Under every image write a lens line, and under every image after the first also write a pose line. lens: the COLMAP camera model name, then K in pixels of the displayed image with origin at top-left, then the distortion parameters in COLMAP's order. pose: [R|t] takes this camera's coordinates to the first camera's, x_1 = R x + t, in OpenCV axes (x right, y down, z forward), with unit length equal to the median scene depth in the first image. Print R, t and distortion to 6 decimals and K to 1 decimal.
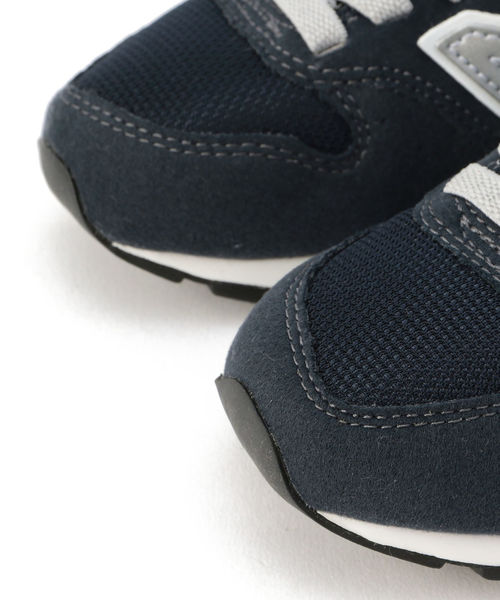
lens RADIAL K [[1436.0, 0, 249.9], [0, 1436.0, 299.7], [0, 0, 1]] dist [0.073164, 0.000000]
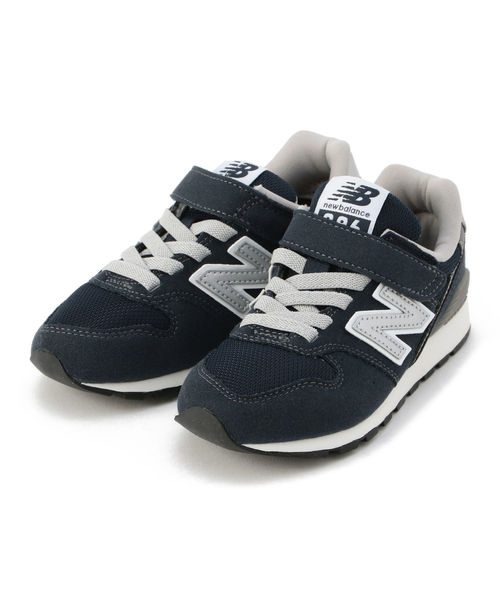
lens RADIAL K [[1702.1, 0, 250.1], [0, 1702.1, 300.2], [0, 0, 1]] dist [-0.044967, 0.000000]
pose [[0.982401, -0.170518, -0.076239, 0.420208], [0.166376, 0.984368, -0.057775, 0.034941], [0.084899, 0.044074, 0.995414, -1.785321]]
